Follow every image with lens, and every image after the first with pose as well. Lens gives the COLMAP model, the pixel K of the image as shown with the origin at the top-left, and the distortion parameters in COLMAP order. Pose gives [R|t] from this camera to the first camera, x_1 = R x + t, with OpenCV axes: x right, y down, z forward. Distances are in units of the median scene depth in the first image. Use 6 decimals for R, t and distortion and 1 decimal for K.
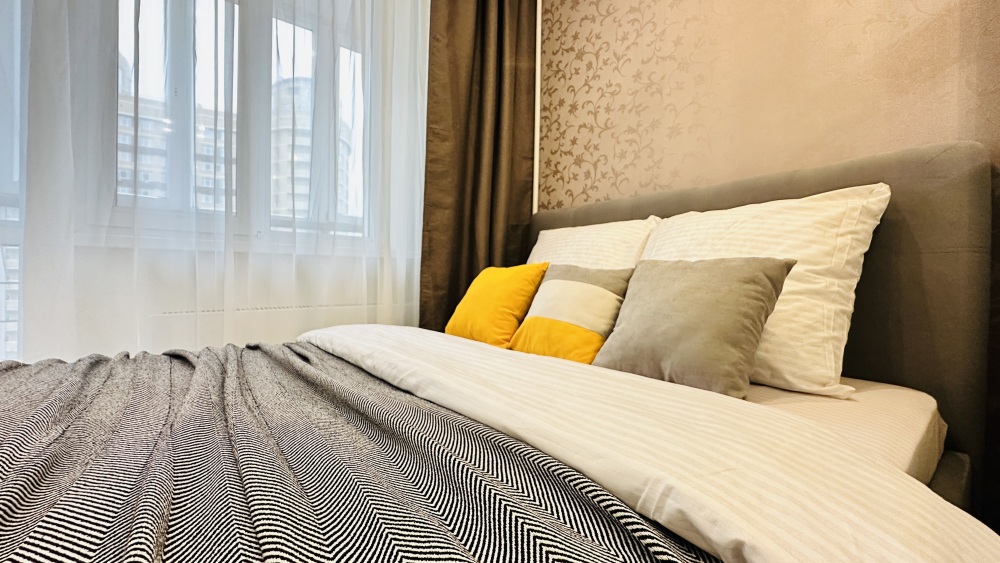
lens RADIAL K [[396.1, 0, 502.4], [0, 396.1, 281.7], [0, 0, 1]] dist [0.000414, 0.000038]
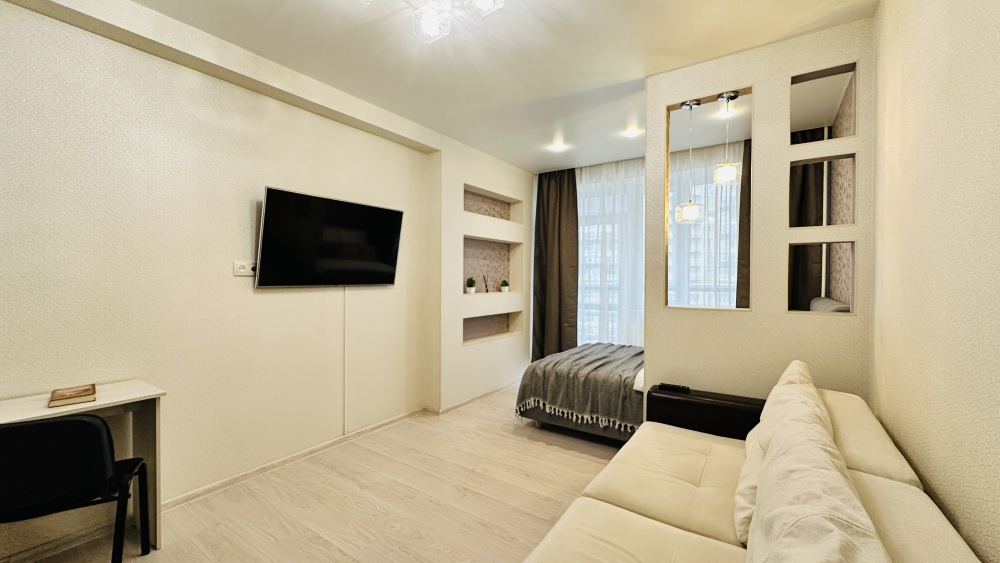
lens RADIAL K [[401.5, 0, 500.8], [0, 401.5, 283.7], [0, 0, 1]] dist [0.000448, -0.000031]
pose [[0.285888, -0.001024, -0.958262, 1.531386], [-0.009609, 0.999946, -0.003935, -0.248856], [0.958215, 0.010333, 0.285863, -0.863450]]
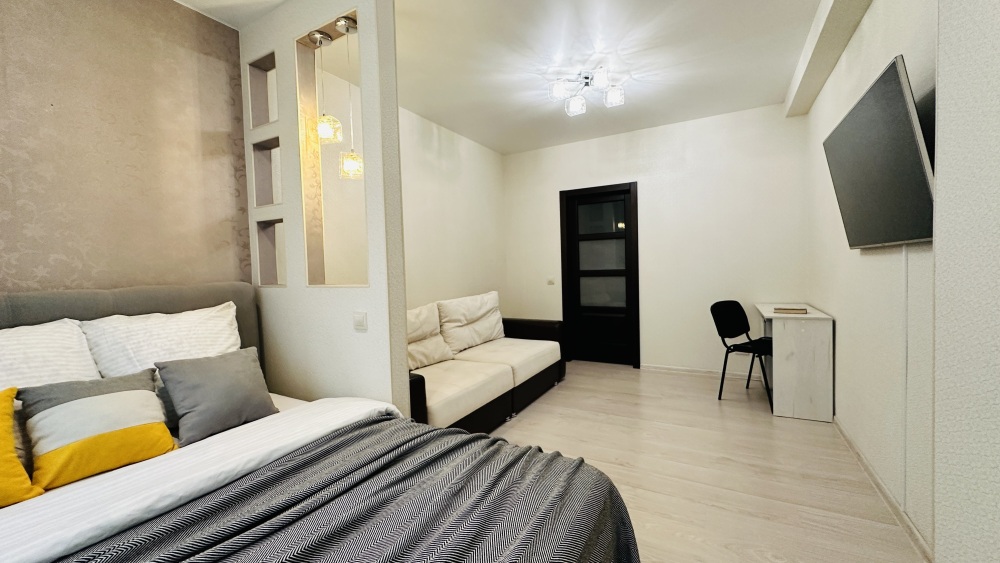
lens RADIAL K [[396.1, 0, 502.4], [0, 396.1, 281.7], [0, 0, 1]] dist [0.000414, 0.000038]
pose [[-0.373743, -0.039148, 0.926706, -0.857576], [0.032357, 0.997951, 0.055207, -0.239021], [-0.926968, 0.050618, -0.371710, 0.240167]]
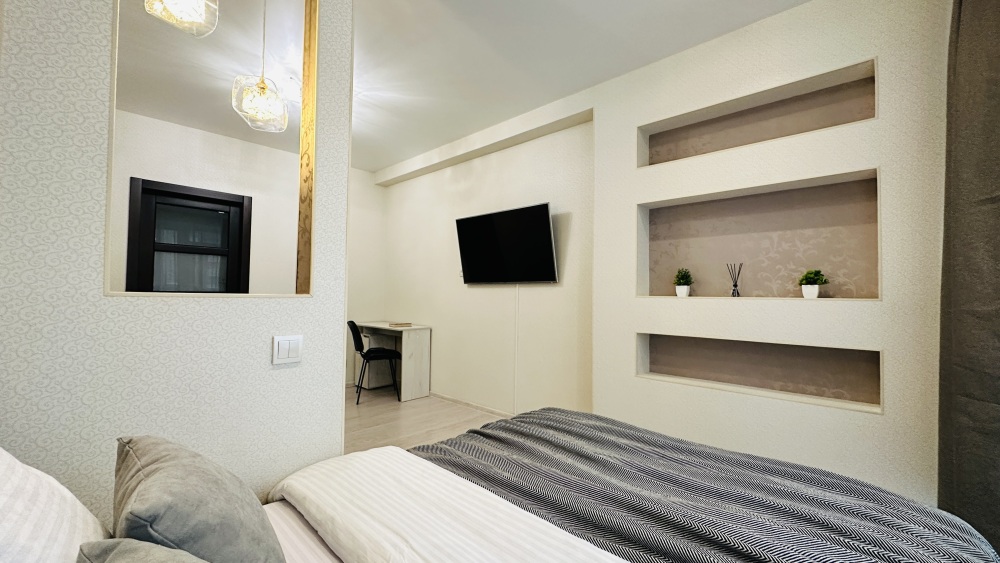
lens RADIAL K [[401.5, 0, 500.8], [0, 401.5, 283.7], [0, 0, 1]] dist [0.000448, -0.000031]
pose [[-0.991055, -0.028819, -0.130305, 0.003870], [-0.026917, 0.999504, -0.016333, -0.203718], [0.130711, -0.012680, -0.991339, 0.959833]]
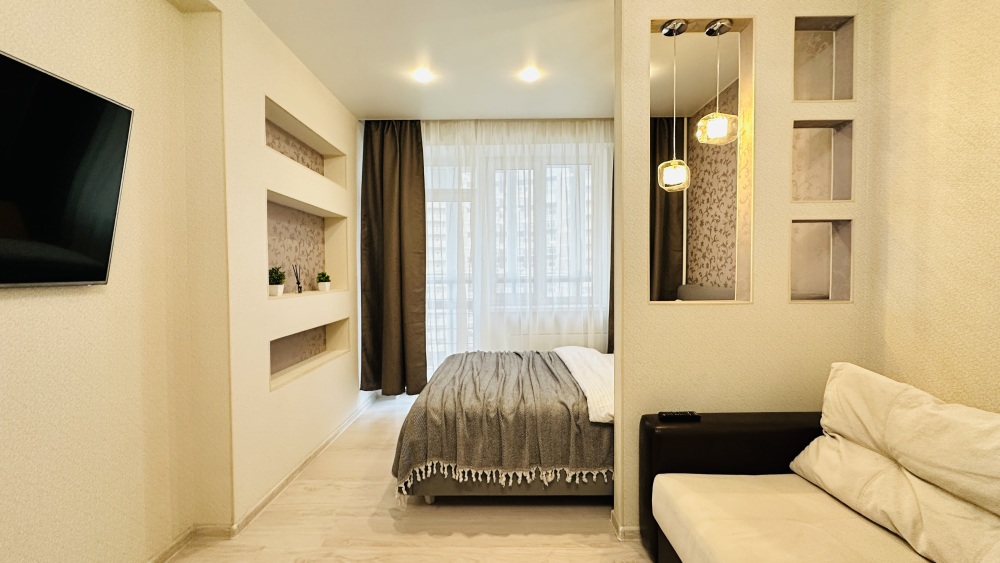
lens RADIAL K [[401.5, 0, 500.8], [0, 401.5, 283.7], [0, 0, 1]] dist [0.000448, -0.000031]
pose [[0.774130, -0.003019, -0.633020, 0.663260], [0.012868, 0.999857, 0.010969, -0.244069], [0.632896, -0.016637, 0.774058, -0.930337]]
